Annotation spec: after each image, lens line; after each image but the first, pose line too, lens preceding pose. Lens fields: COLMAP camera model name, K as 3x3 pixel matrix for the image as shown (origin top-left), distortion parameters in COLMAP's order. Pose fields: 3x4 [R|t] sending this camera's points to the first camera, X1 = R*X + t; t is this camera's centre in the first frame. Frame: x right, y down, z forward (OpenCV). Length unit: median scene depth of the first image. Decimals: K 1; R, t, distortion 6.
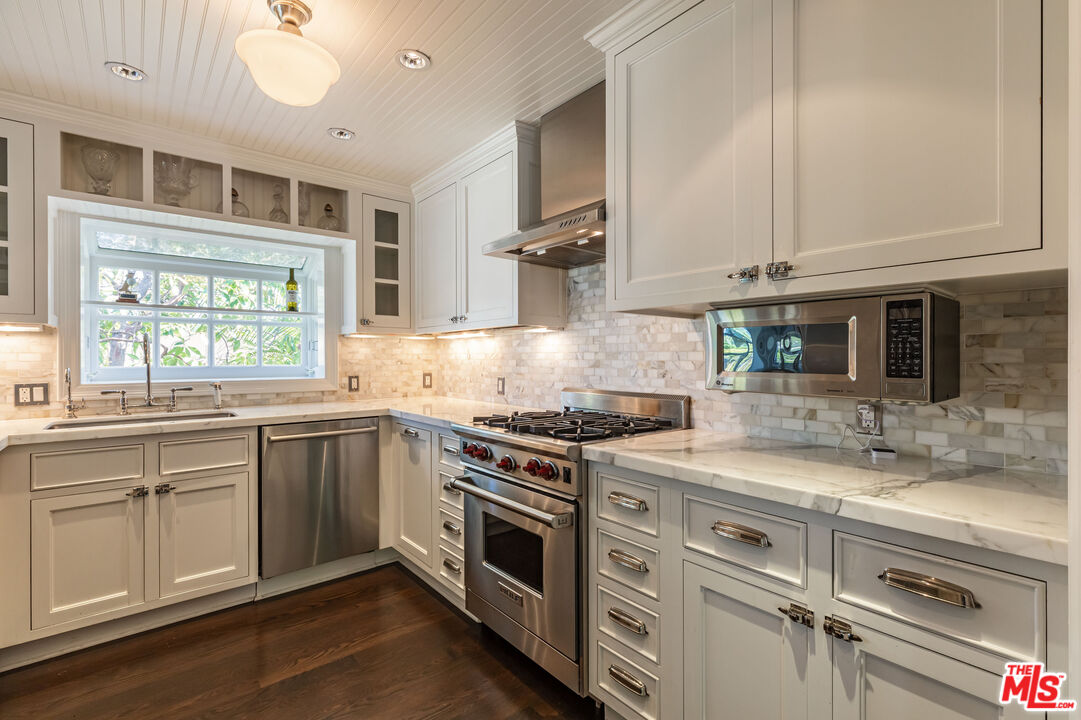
lens RADIAL K [[482.5, 0, 565.7], [0, 482.5, 358.2], [0, 0, 1]] dist [0.002874, 0.000397]
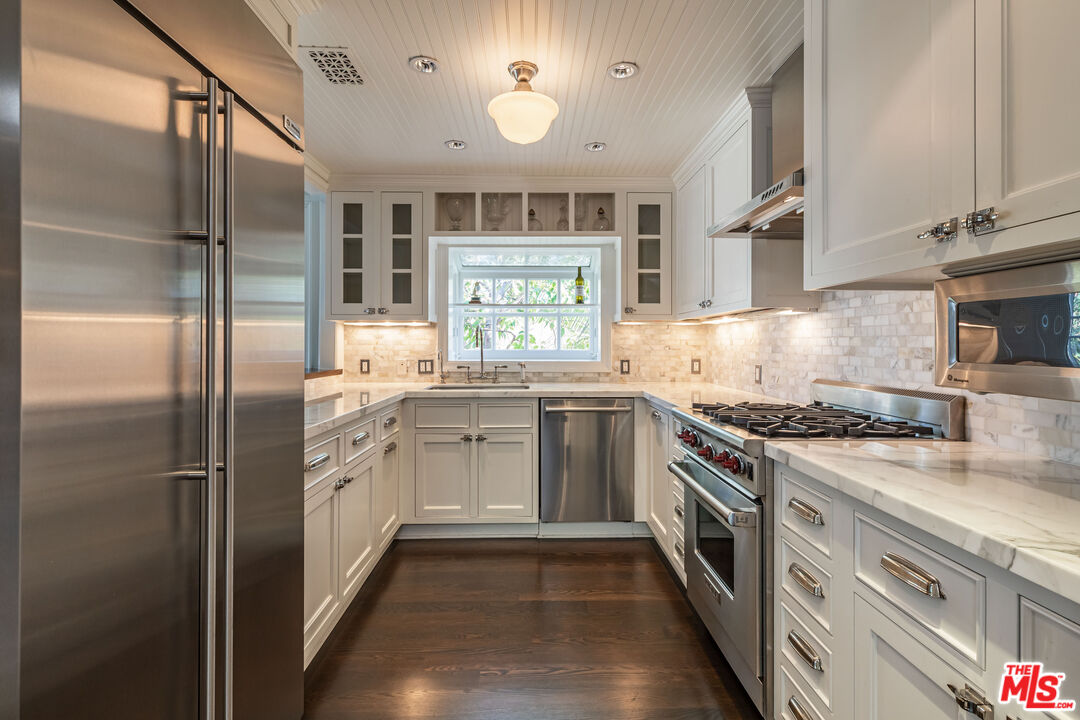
lens RADIAL K [[507.1, 0, 551.3], [0, 507.1, 342.9], [0, 0, 1]] dist [-0.000618, -0.000644]
pose [[0.773140, 0.001466, -0.634233, 0.218281], [-0.003140, 0.999994, -0.001516, 0.000546], [0.634227, 0.003164, 0.773140, 0.009465]]
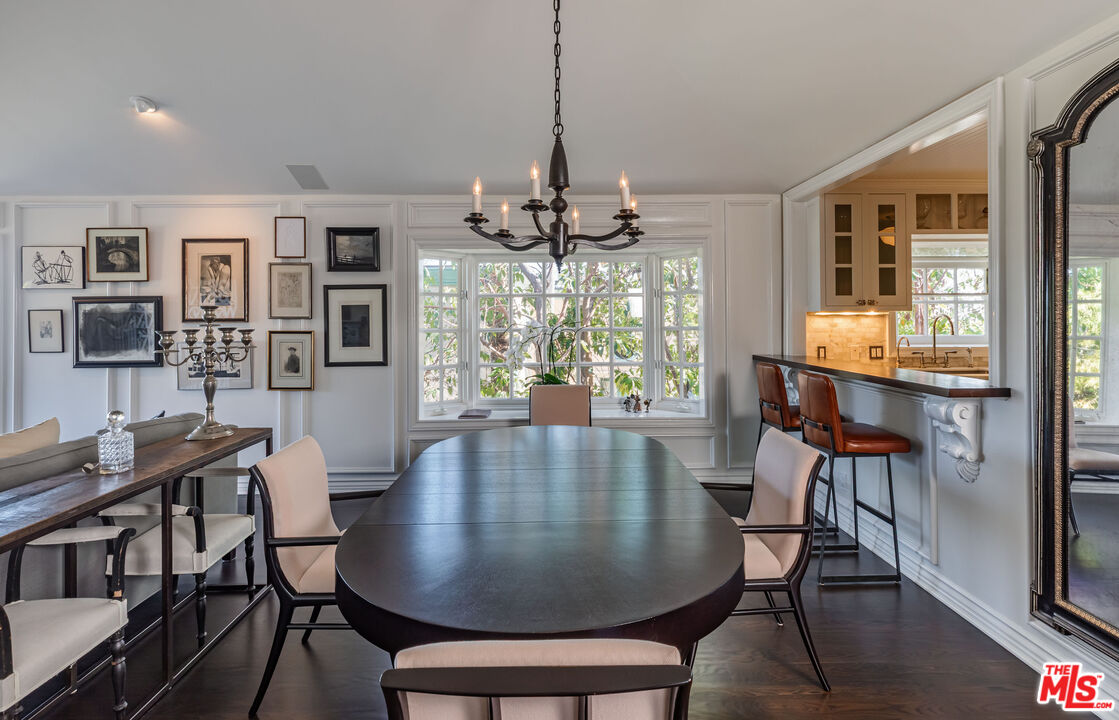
lens RADIAL K [[456.1, 0, 561.2], [0, 456.1, 330.8], [0, 0, 1]] dist [-0.000232, 0.000059]
pose [[0.765503, -0.003507, -0.643422, -0.894384], [0.001110, 0.999991, -0.004130, 0.004469], [0.643431, 0.002448, 0.765500, -0.897351]]
